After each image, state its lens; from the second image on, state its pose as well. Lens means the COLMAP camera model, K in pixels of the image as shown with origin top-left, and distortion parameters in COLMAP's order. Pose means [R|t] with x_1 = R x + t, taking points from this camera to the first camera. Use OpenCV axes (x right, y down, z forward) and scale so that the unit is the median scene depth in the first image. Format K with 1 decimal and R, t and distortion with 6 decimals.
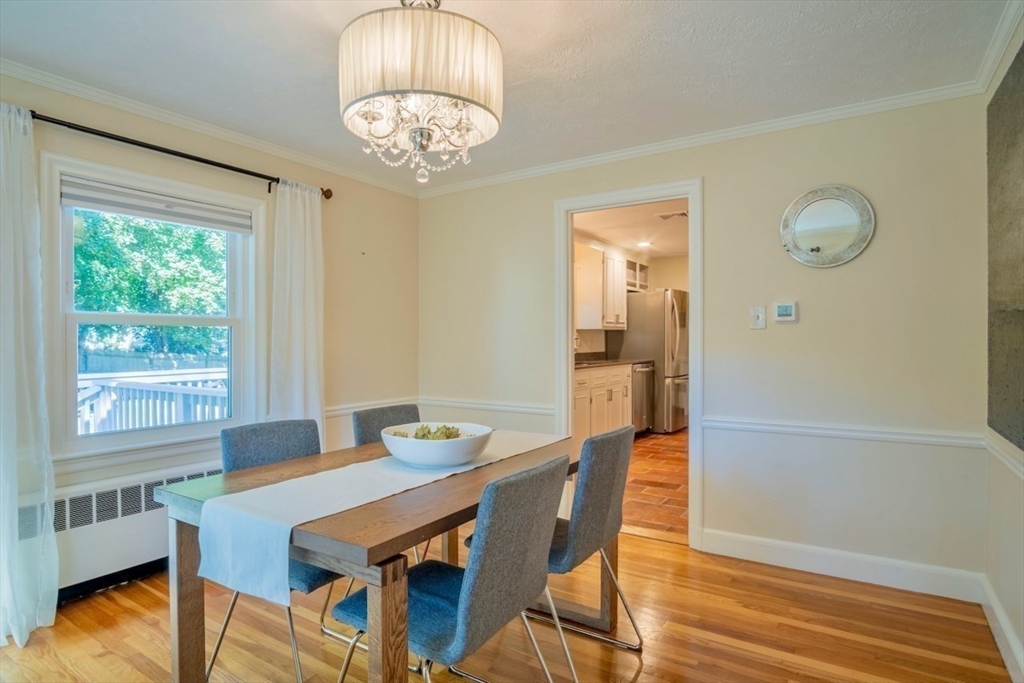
lens RADIAL K [[555.4, 0, 498.3], [0, 555.4, 348.6], [0, 0, 1]] dist [-0.024719, 0.002648]
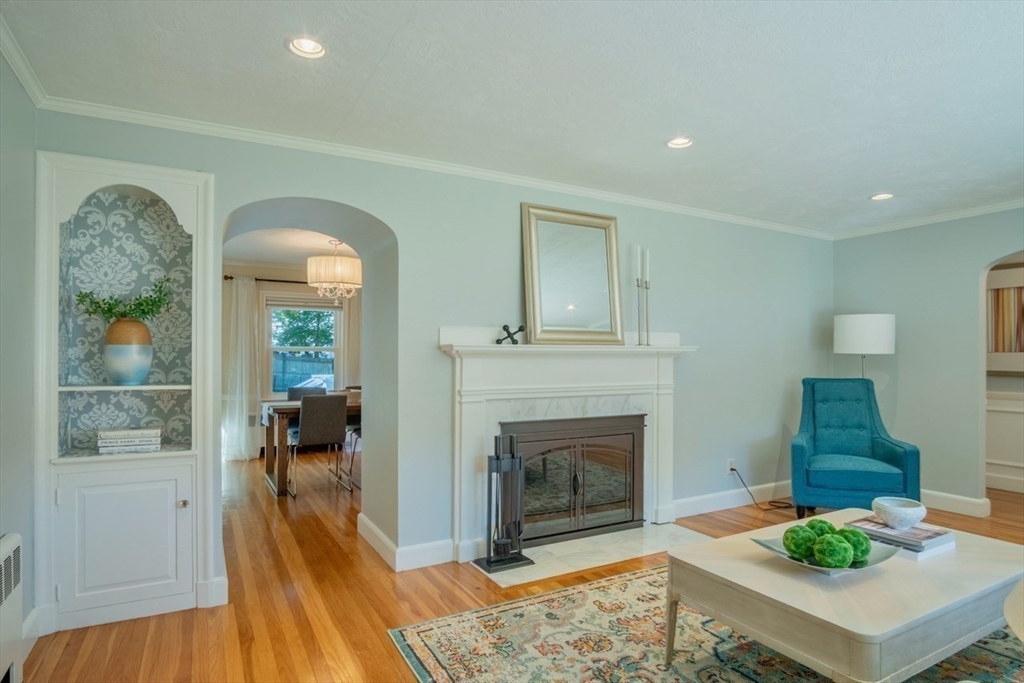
lens RADIAL K [[555.4, 0, 498.3], [0, 555.4, 348.6], [0, 0, 1]] dist [-0.024719, 0.002648]
pose [[0.884247, -0.005751, -0.466984, 1.529375], [-0.005955, 0.999704, -0.023587, -0.001942], [0.466982, 0.023638, 0.883951, -0.909818]]
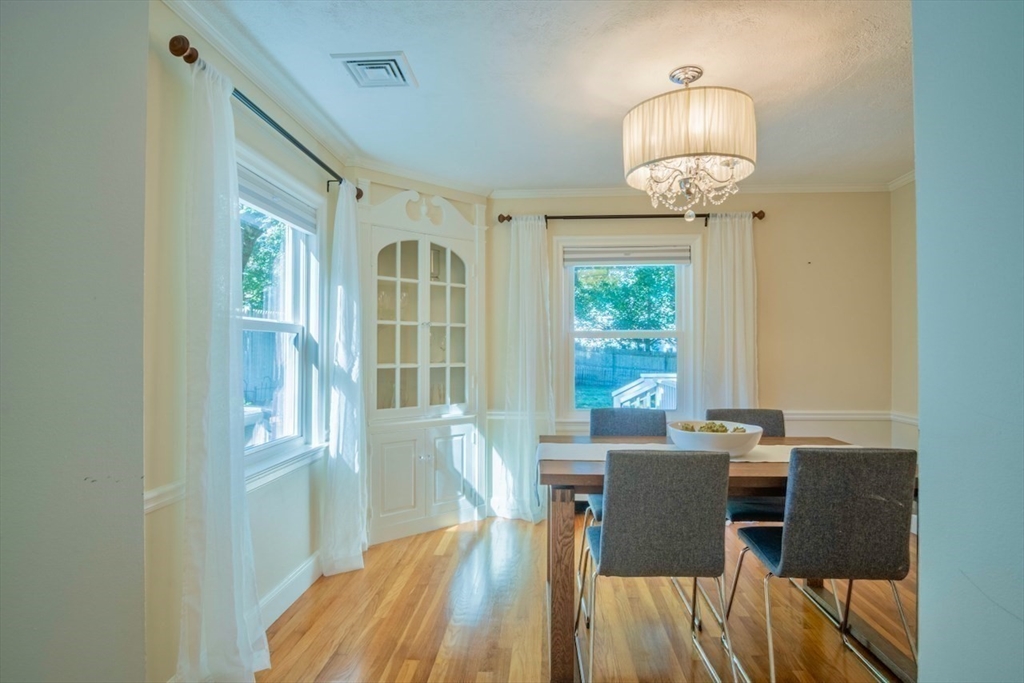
lens RADIAL K [[555.4, 0, 498.3], [0, 555.4, 348.6], [0, 0, 1]] dist [-0.024719, 0.002648]
pose [[0.483395, -0.001010, -0.875402, 0.554757], [-0.011224, 0.999910, -0.007351, -0.002624], [0.875330, 0.013379, 0.483340, 0.031232]]
